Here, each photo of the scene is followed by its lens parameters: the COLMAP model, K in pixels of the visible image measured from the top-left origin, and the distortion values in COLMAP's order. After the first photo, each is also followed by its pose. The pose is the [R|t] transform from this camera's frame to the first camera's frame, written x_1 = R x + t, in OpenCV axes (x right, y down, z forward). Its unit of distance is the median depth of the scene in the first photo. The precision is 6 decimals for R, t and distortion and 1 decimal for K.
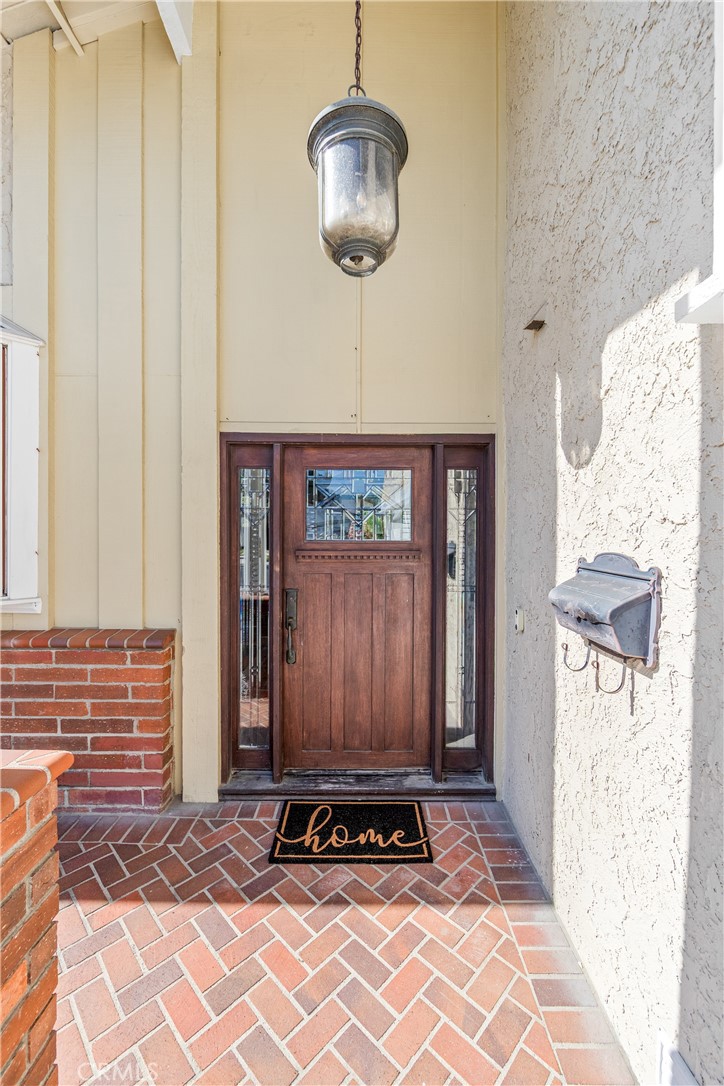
lens RADIAL K [[438.3, 0, 366.5], [0, 438.3, 537.9], [0, 0, 1]] dist [-0.003608, 0.000152]
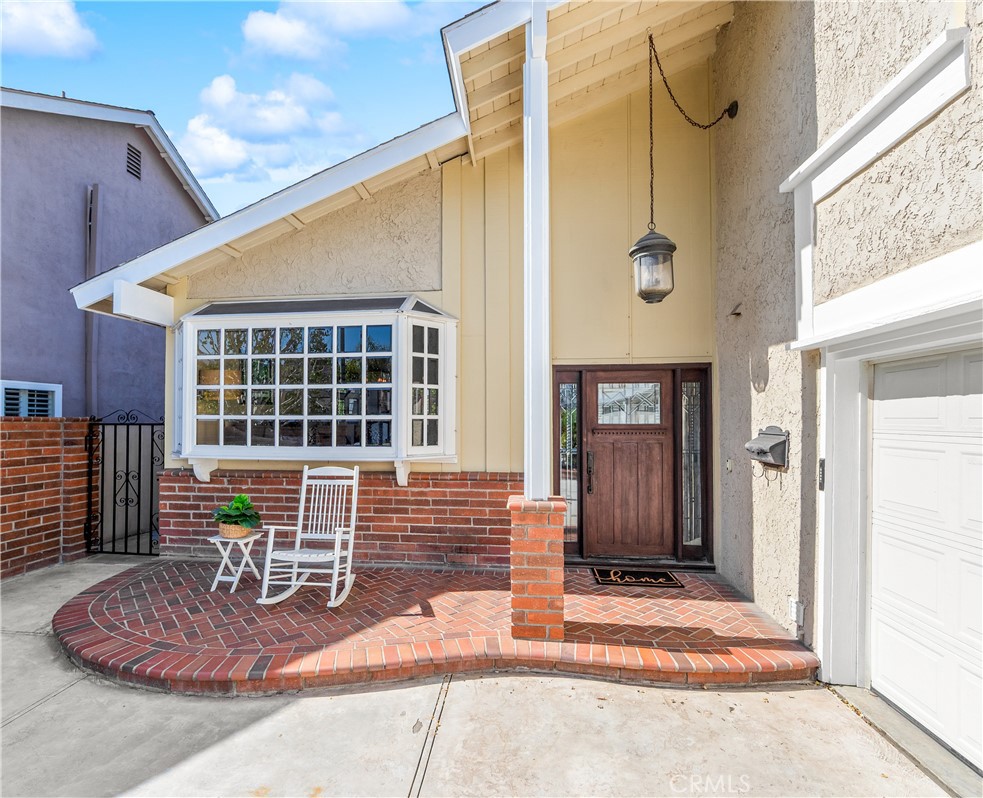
lens RADIAL K [[502.0, 0, 453.2], [0, 502.0, 418.5], [0, 0, 1]] dist [-0.002092, 0.000205]
pose [[0.990270, -0.006215, -0.139021, -0.480854], [0.003087, 0.999737, -0.022704, 0.030652], [0.139125, 0.022054, 0.990029, -1.195212]]
